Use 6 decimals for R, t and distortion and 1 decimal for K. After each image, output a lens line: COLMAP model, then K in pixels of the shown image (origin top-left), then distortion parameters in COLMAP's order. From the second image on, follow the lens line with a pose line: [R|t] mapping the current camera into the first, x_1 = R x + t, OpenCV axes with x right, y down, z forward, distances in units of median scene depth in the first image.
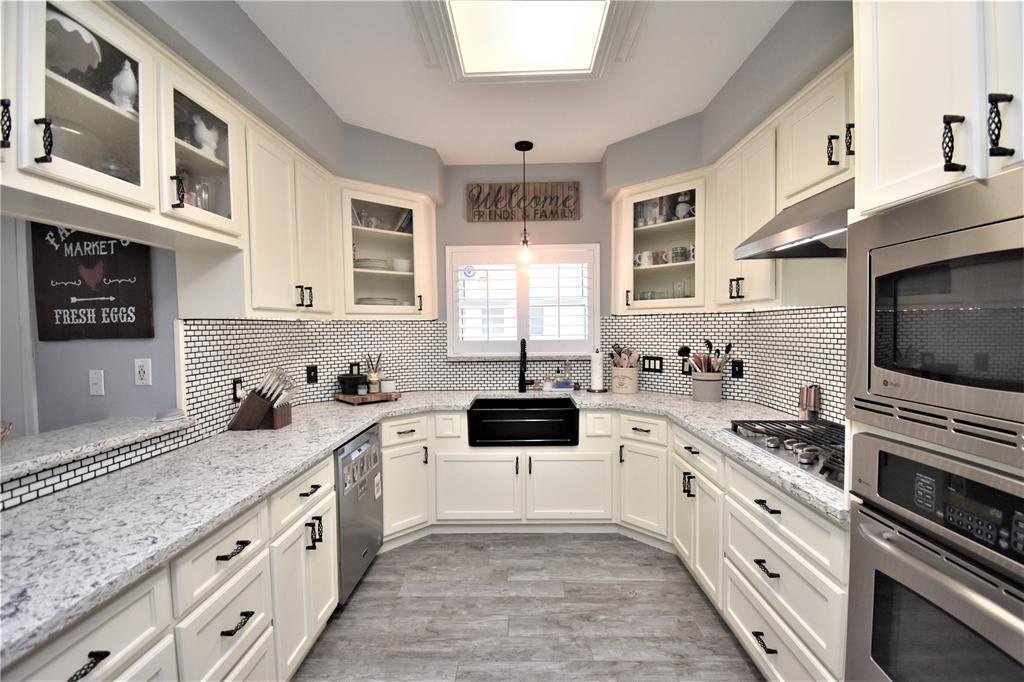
lens RADIAL K [[452.2, 0, 512.0], [0, 452.2, 341.0], [0, 0, 1]] dist [0.022403, -0.025547]
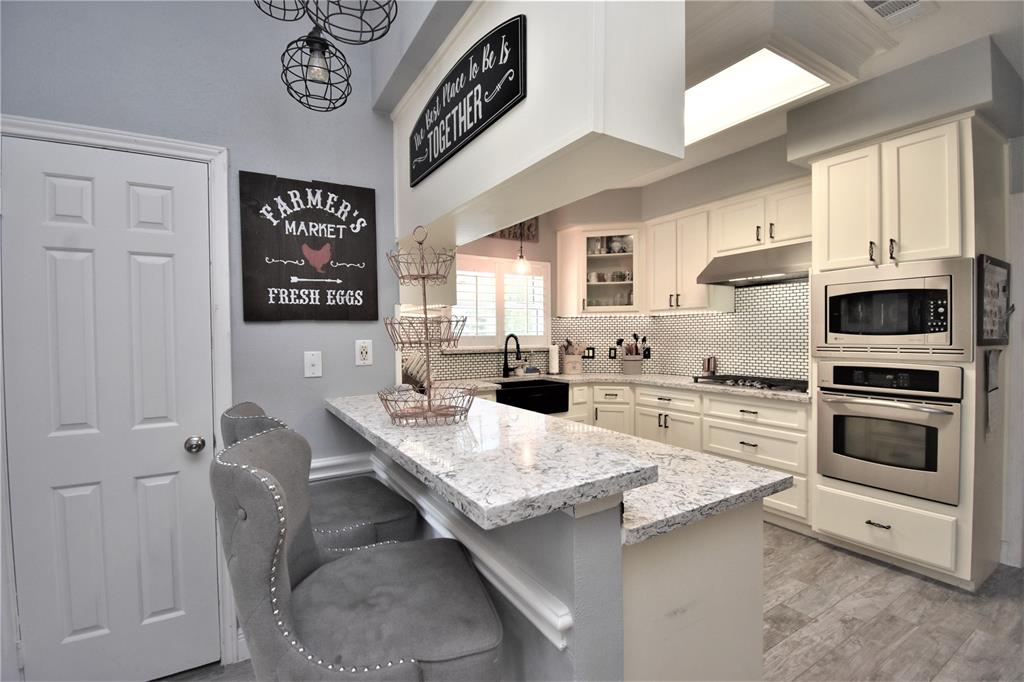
lens RADIAL K [[452.2, 0, 512.0], [0, 452.2, 341.0], [0, 0, 1]] dist [0.022403, -0.025547]
pose [[0.839164, -0.001995, 0.543875, -0.746999], [0.015890, 0.999656, -0.020851, 0.046826], [-0.543646, 0.026139, 0.838907, -0.050002]]
